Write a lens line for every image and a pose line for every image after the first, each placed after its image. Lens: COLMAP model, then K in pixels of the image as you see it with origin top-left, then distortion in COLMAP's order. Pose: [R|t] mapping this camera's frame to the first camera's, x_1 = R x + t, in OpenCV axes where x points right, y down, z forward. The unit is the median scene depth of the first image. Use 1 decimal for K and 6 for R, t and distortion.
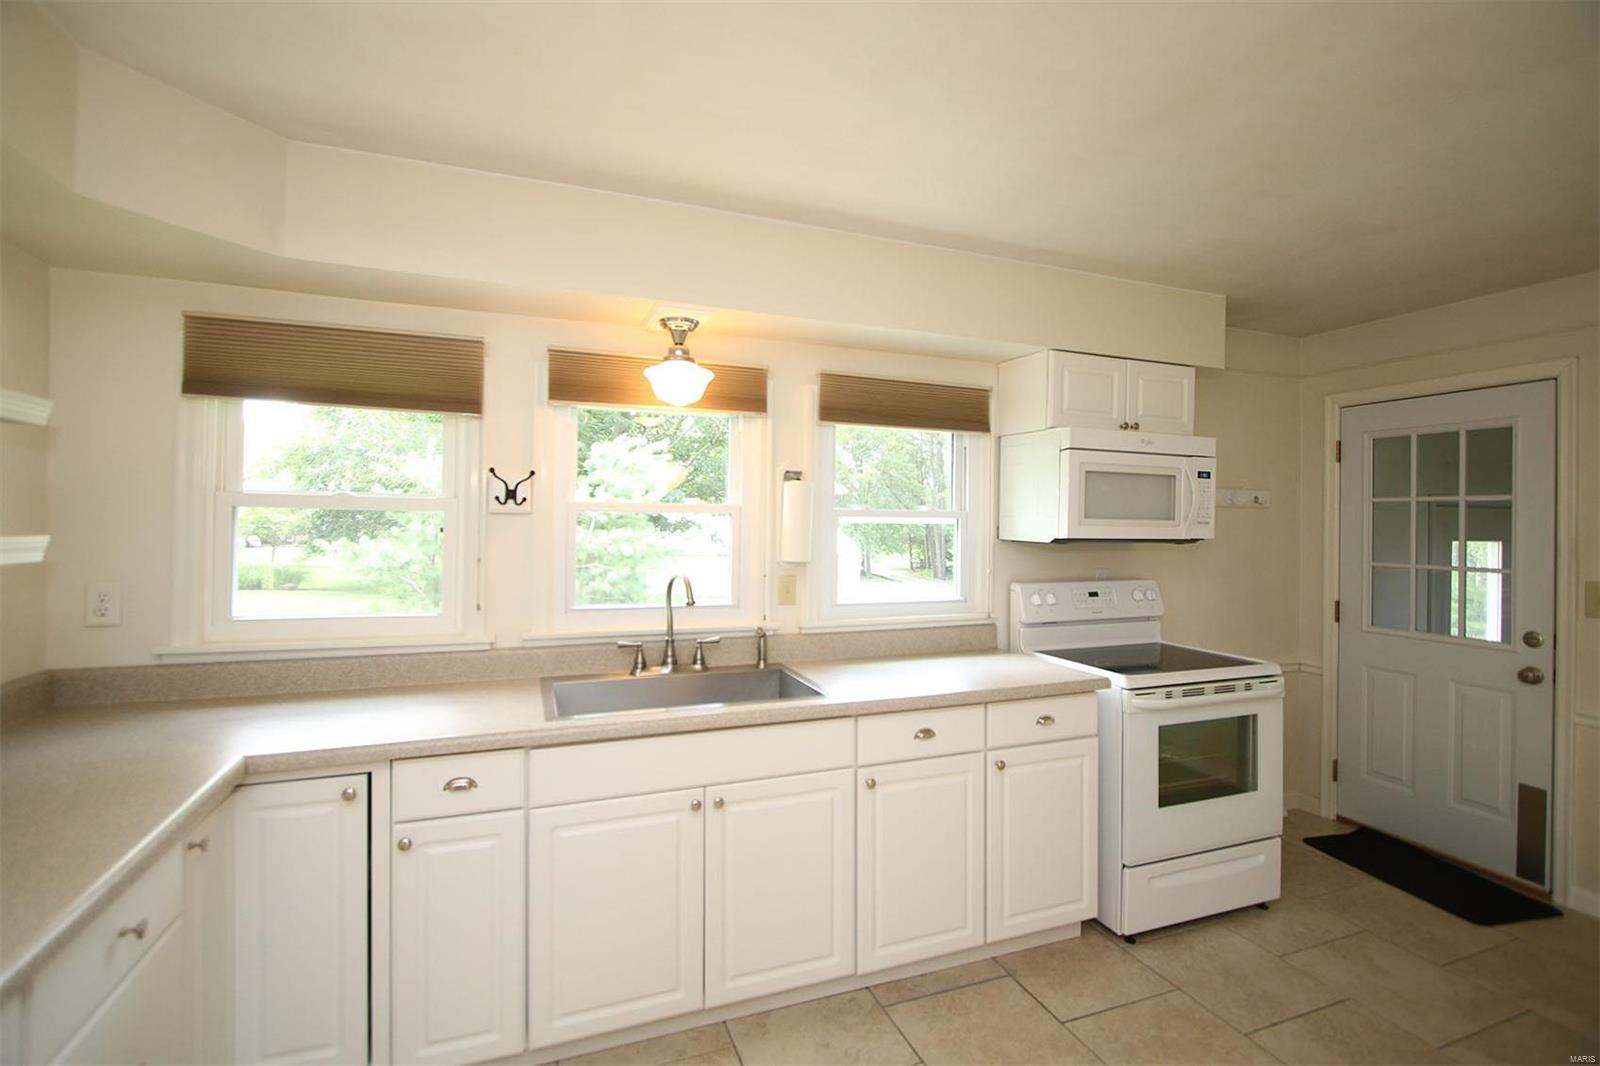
lens RADIAL K [[726.4, 0, 796.4], [0, 726.4, 527.9], [0, 0, 1]] dist [-0.010039, 0.000393]
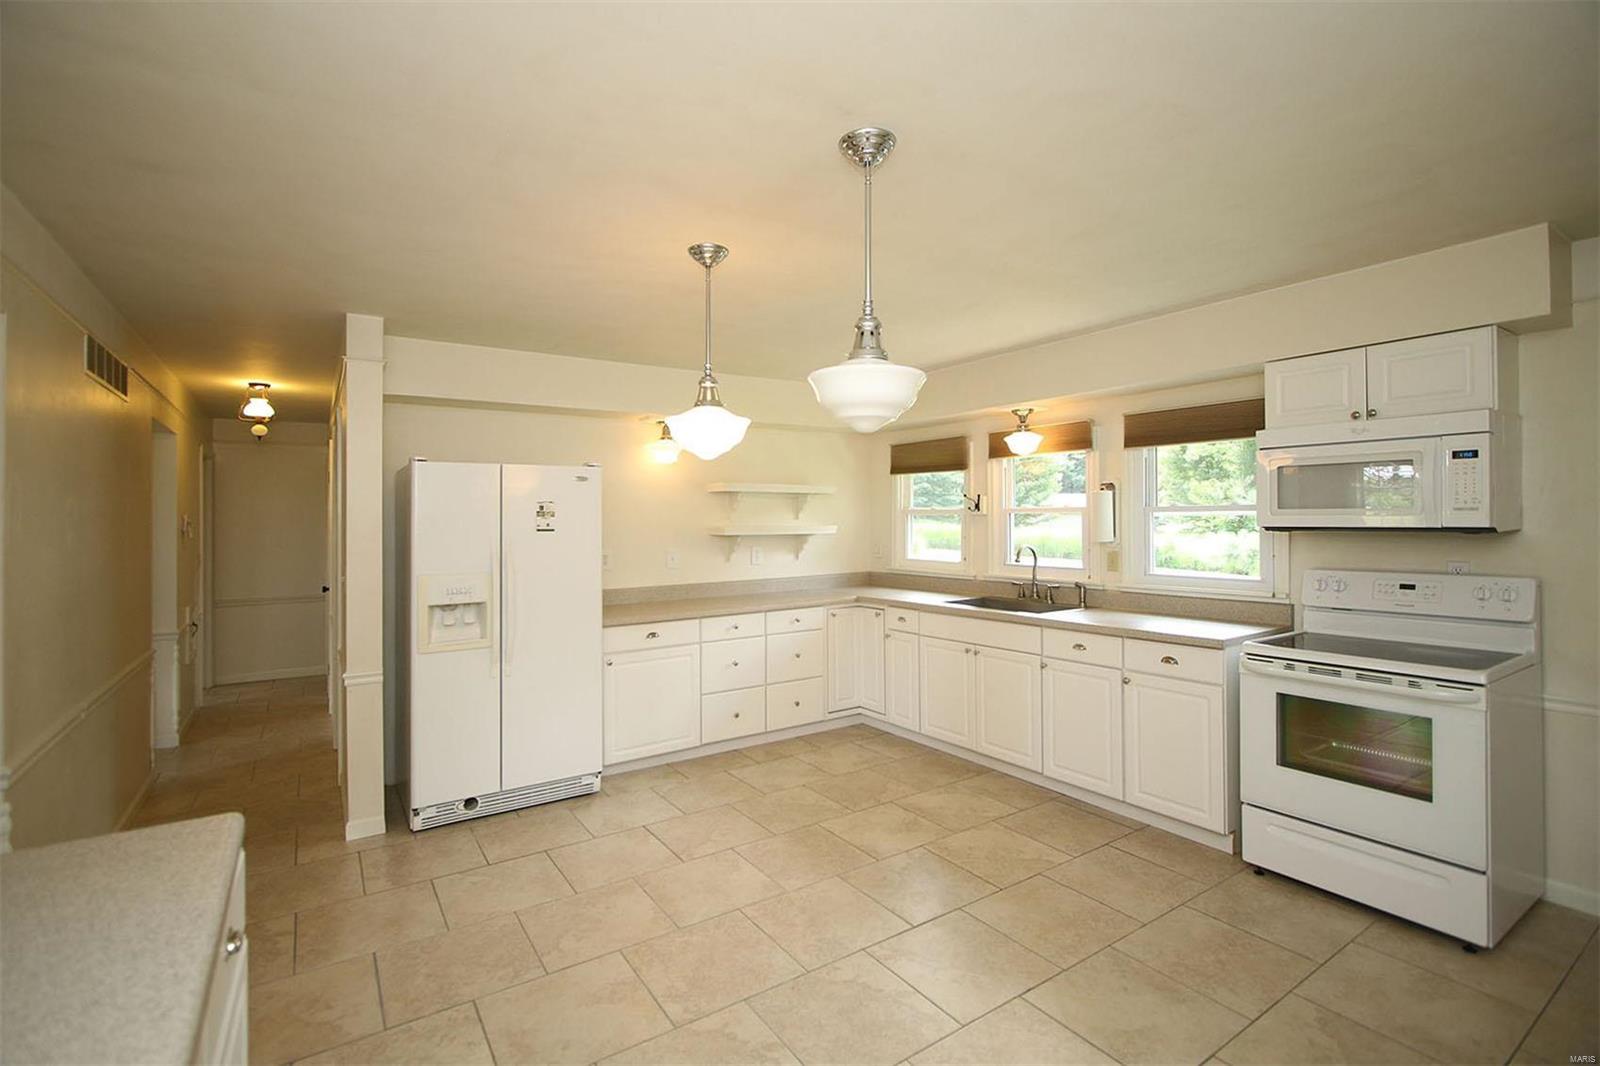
lens RADIAL K [[726.4, 0, 792.4], [0, 726.4, 516.4], [0, 0, 1]] dist [-0.010039, 0.000393]
pose [[0.225473, -0.017966, -0.974084, 1.327837], [0.004967, 0.999838, -0.017291, 0.014045], [0.974237, -0.000939, 0.225526, 0.007077]]
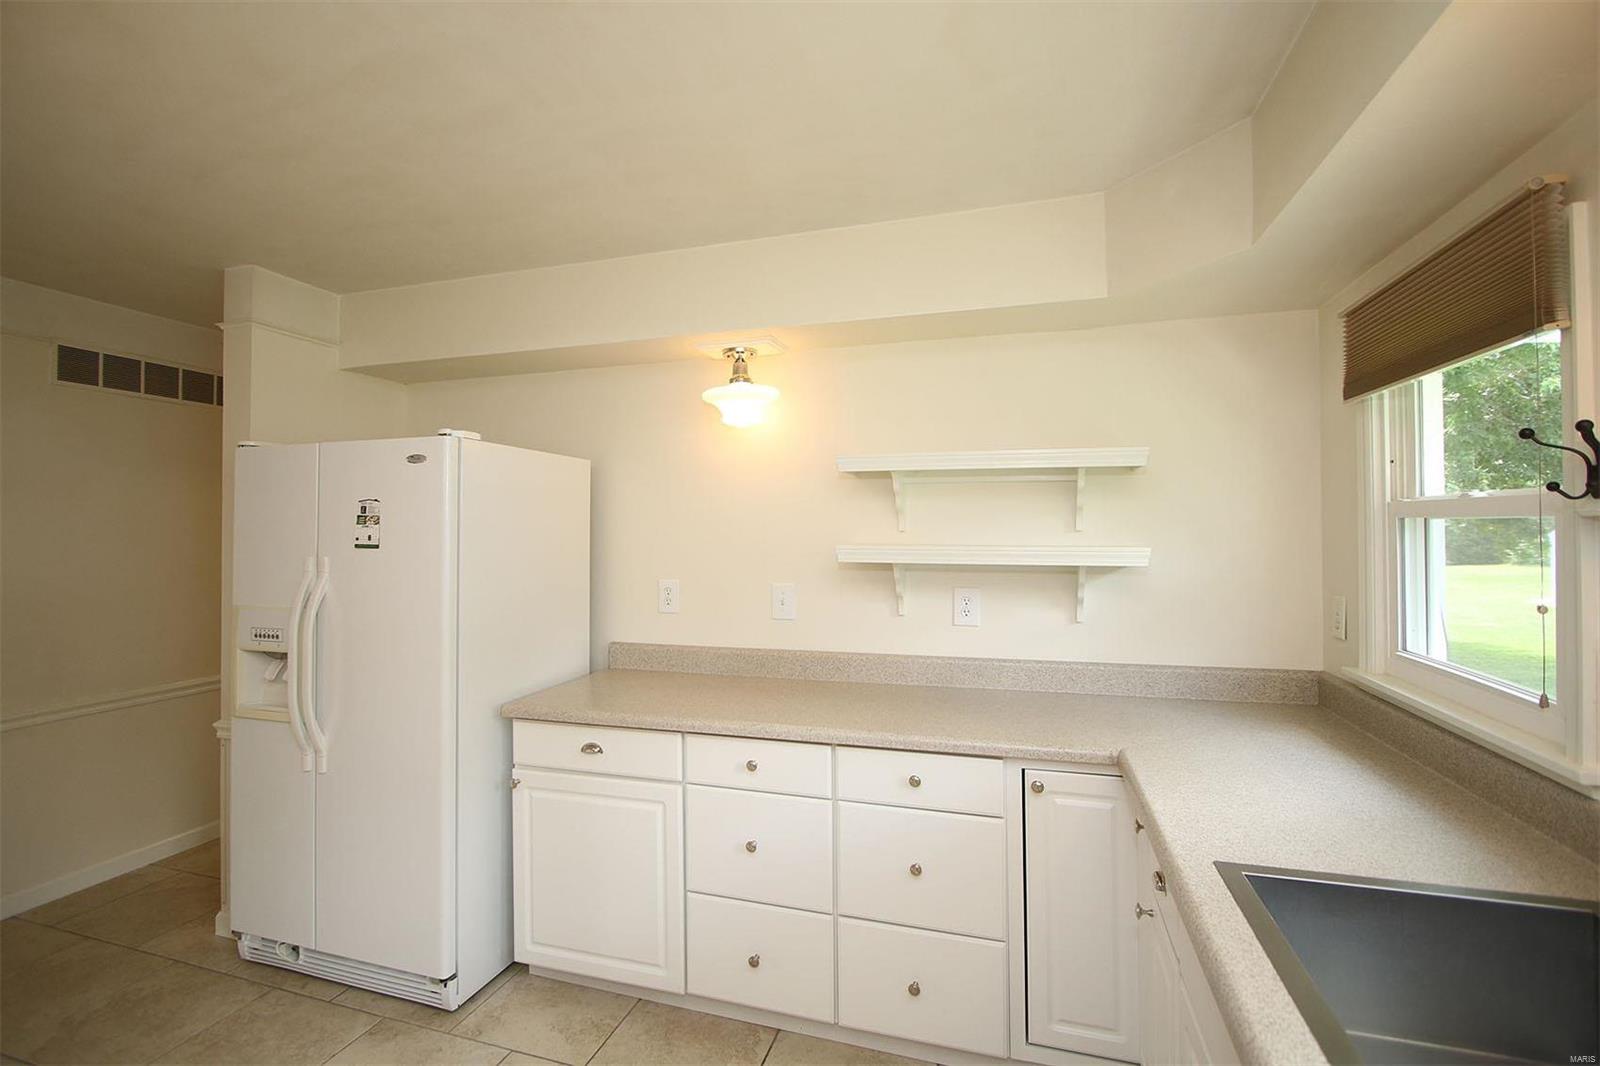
lens RADIAL K [[726.4, 0, 796.8], [0, 726.4, 517.0], [0, 0, 1]] dist [-0.010039, 0.000393]
pose [[-0.614730, -0.023362, -0.788391, 0.239458], [-0.009632, 0.999709, -0.022114, -0.006400], [0.788679, -0.006000, -0.614776, 0.763569]]
